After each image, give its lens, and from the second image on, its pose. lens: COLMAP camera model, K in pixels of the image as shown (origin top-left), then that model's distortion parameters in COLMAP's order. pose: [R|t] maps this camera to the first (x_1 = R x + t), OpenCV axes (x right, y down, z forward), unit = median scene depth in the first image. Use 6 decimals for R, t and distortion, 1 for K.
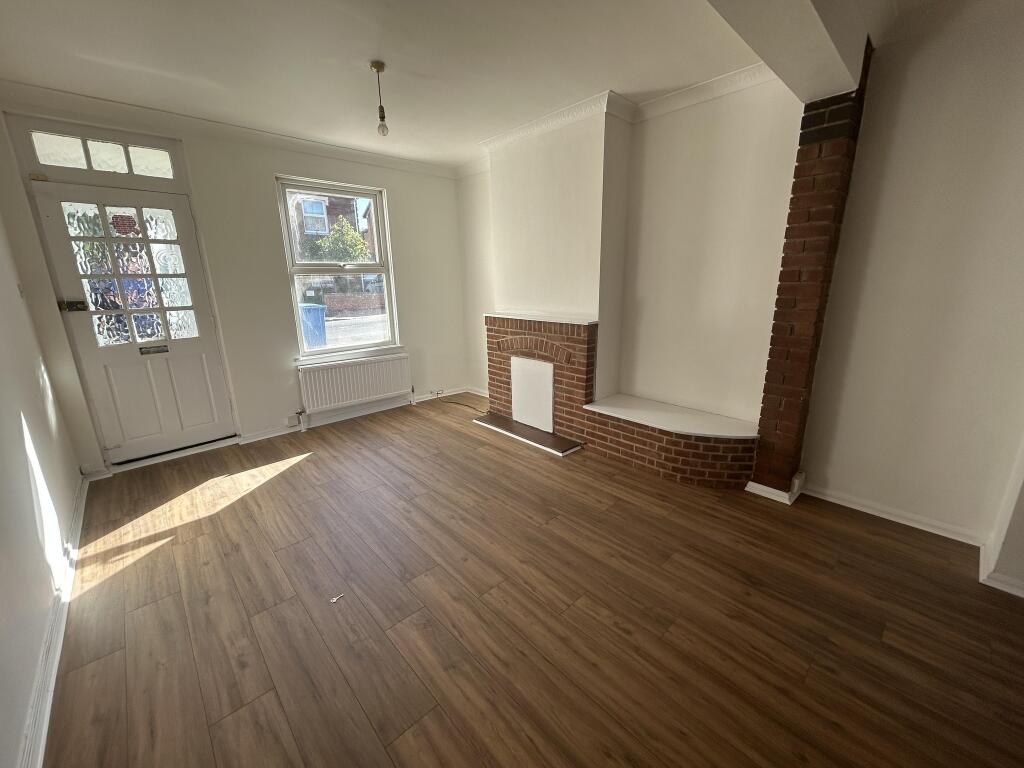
lens RADIAL K [[411.6, 0, 512.2], [0, 411.6, 381.1], [0, 0, 1]] dist [0.000409, -0.000066]
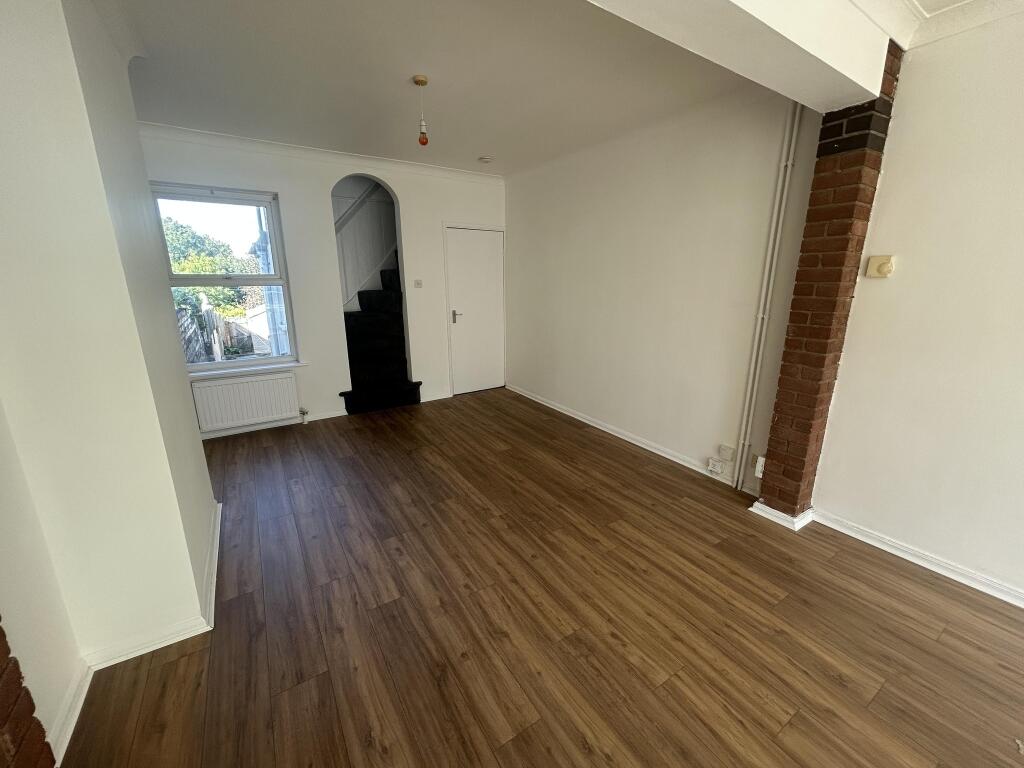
lens RADIAL K [[411.6, 0, 513.3], [0, 411.6, 382.8], [0, 0, 1]] dist [0.000409, -0.000066]
pose [[-0.984512, -0.031255, 0.172509, 0.354719], [0.056268, 0.875591, 0.479765, -0.439827], [-0.166042, 0.482041, -0.860271, 1.553514]]
